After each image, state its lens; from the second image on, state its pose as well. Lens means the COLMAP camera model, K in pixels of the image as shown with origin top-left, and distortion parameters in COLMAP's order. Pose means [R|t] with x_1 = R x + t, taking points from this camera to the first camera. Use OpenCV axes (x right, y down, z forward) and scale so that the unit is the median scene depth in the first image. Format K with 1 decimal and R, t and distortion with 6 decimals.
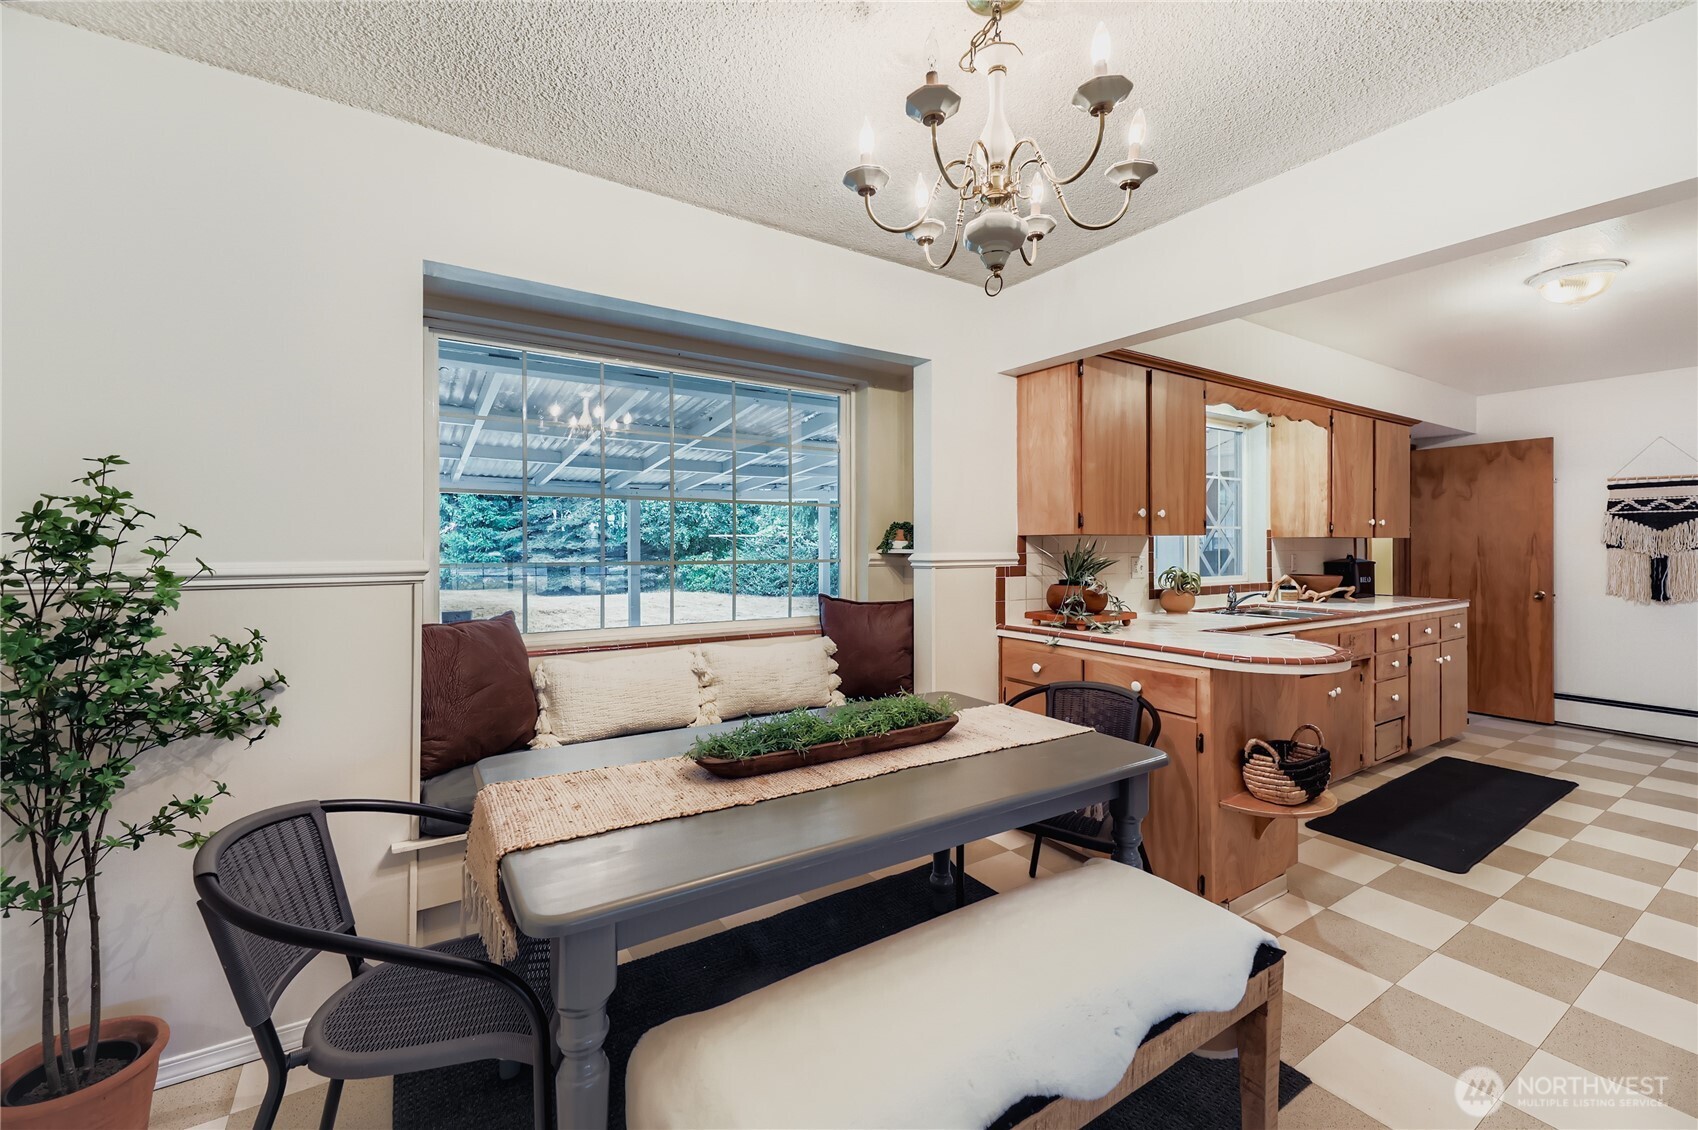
lens RADIAL K [[698.6, 0, 856.4], [0, 698.6, 543.4], [0, 0, 1]] dist [0.014795, -0.004210]
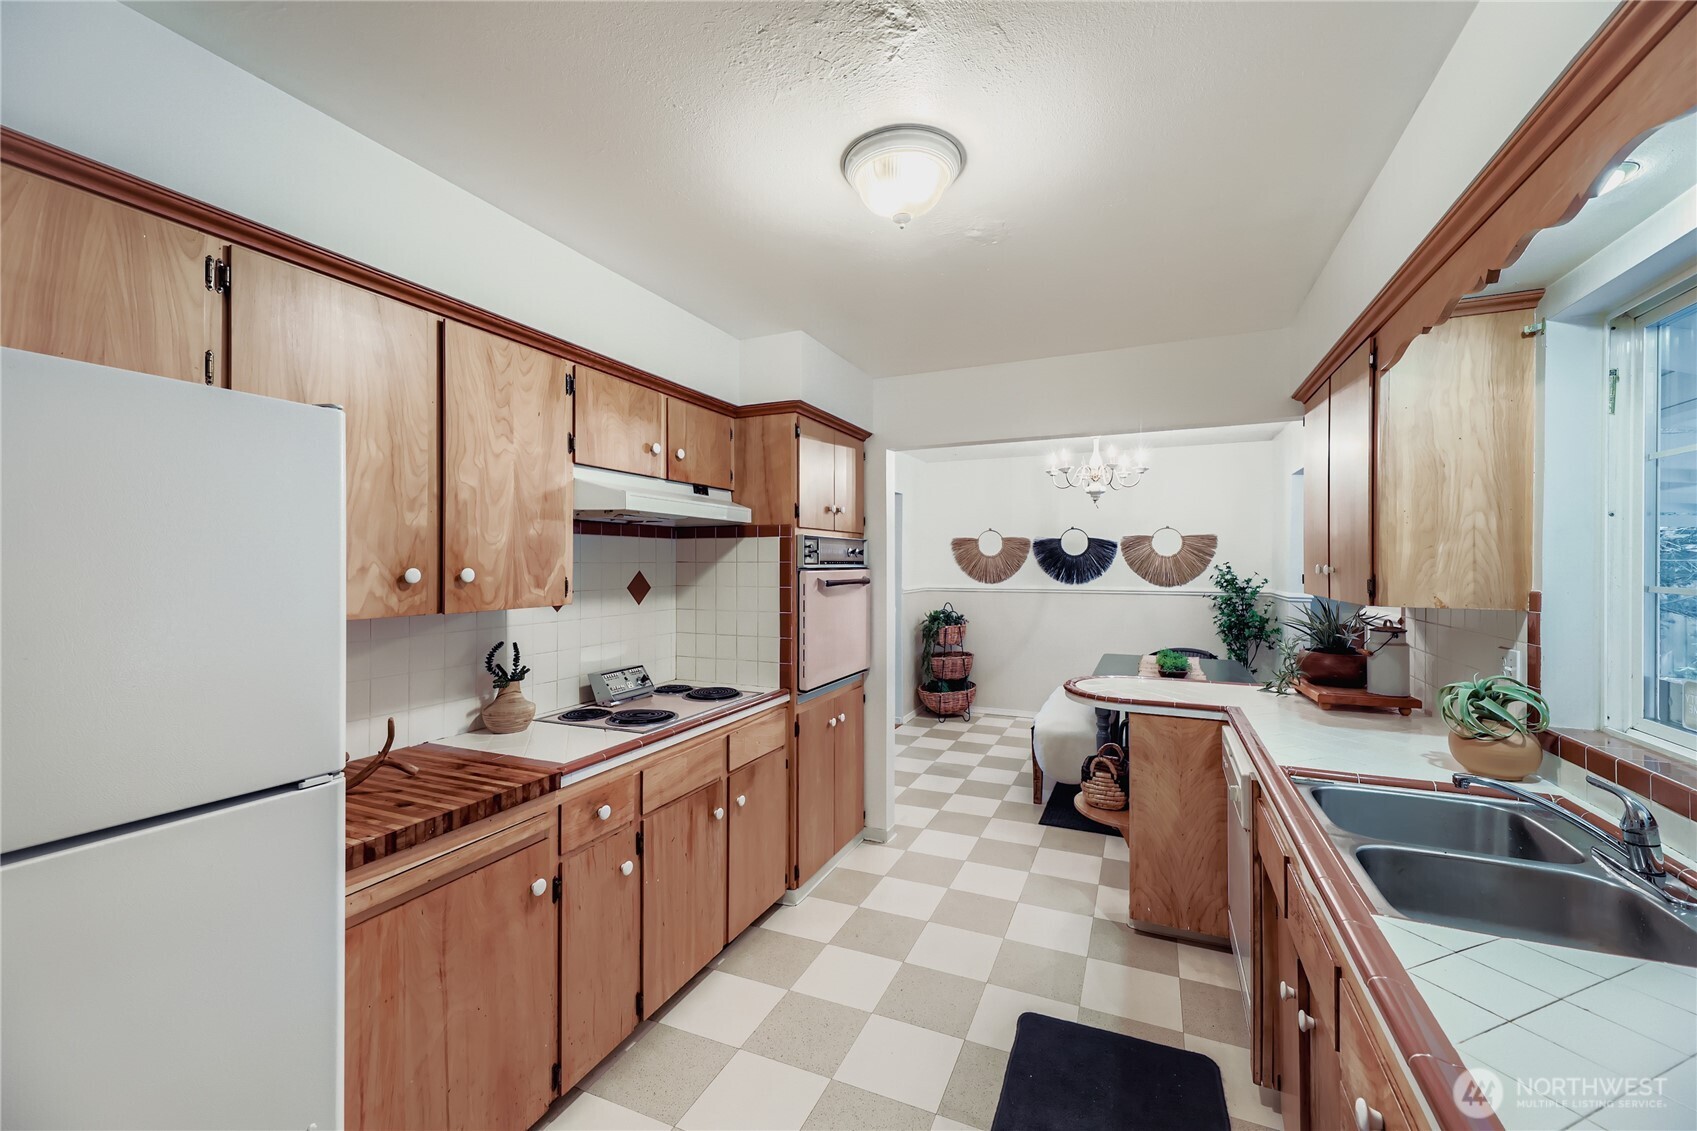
lens RADIAL K [[675.9, 0, 848.5], [0, 675.9, 565.5], [0, 0, 1]] dist [0.015356, -0.004000]
pose [[-0.842499, 0.005542, -0.538670, 1.476558], [0.001669, 0.999969, 0.007677, -0.071280], [0.538696, 0.005569, -0.842482, 1.579442]]
